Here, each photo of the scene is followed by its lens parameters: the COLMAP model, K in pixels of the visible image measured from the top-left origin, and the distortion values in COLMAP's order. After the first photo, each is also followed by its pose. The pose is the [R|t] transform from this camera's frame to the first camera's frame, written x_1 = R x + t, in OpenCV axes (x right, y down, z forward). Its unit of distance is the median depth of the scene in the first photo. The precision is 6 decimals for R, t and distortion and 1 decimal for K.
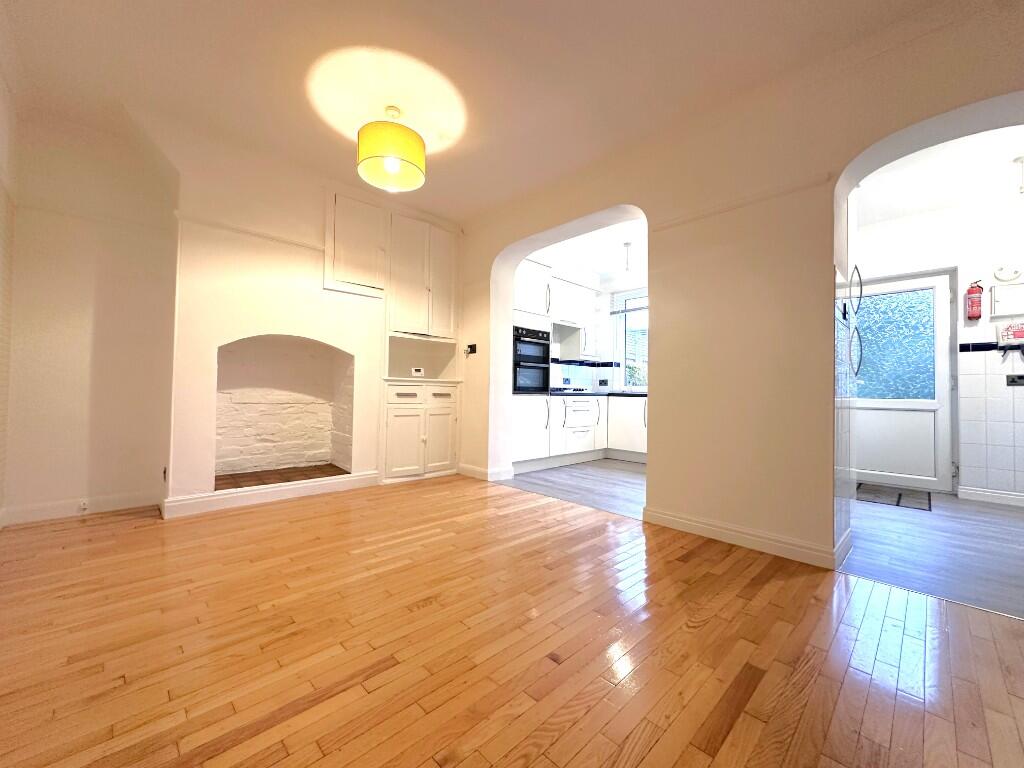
lens RADIAL K [[408.7, 0, 508.8], [0, 408.7, 387.3], [0, 0, 1]] dist [-0.001142, -0.000046]
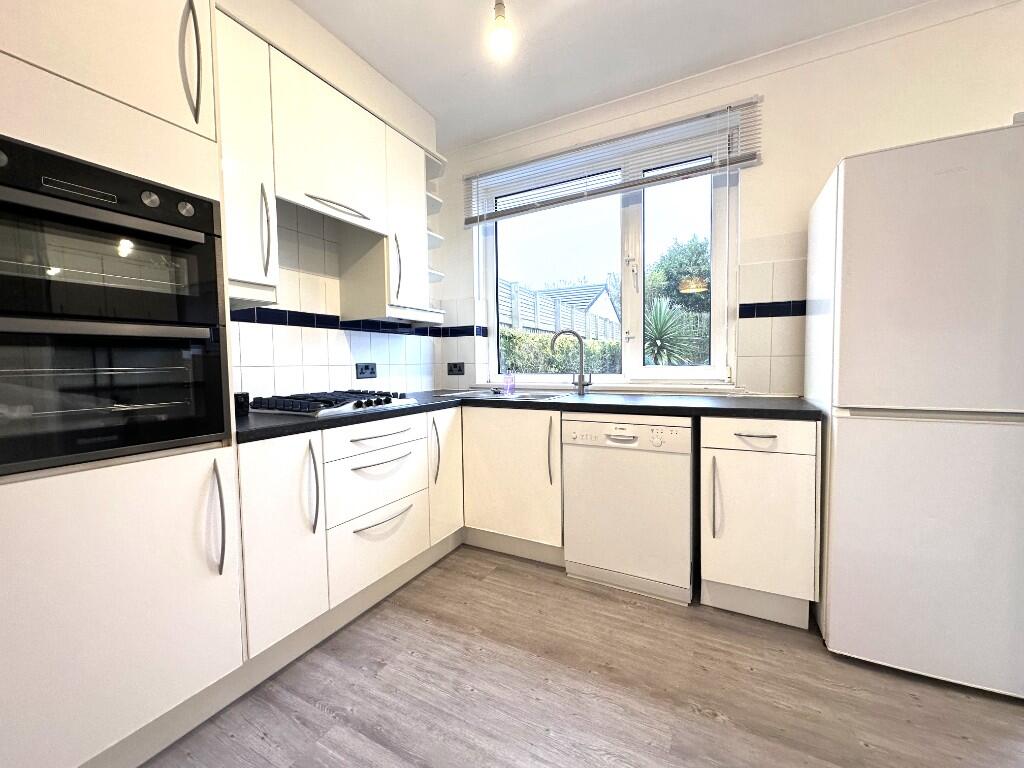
lens RADIAL K [[408.7, 0, 512.9], [0, 408.7, 383.3], [0, 0, 1]] dist [-0.001142, -0.000046]
pose [[0.949371, -0.044889, 0.310933, 0.152950], [0.025370, 0.997461, 0.066539, -0.026377], [-0.313130, -0.055282, 0.948100, 0.550779]]
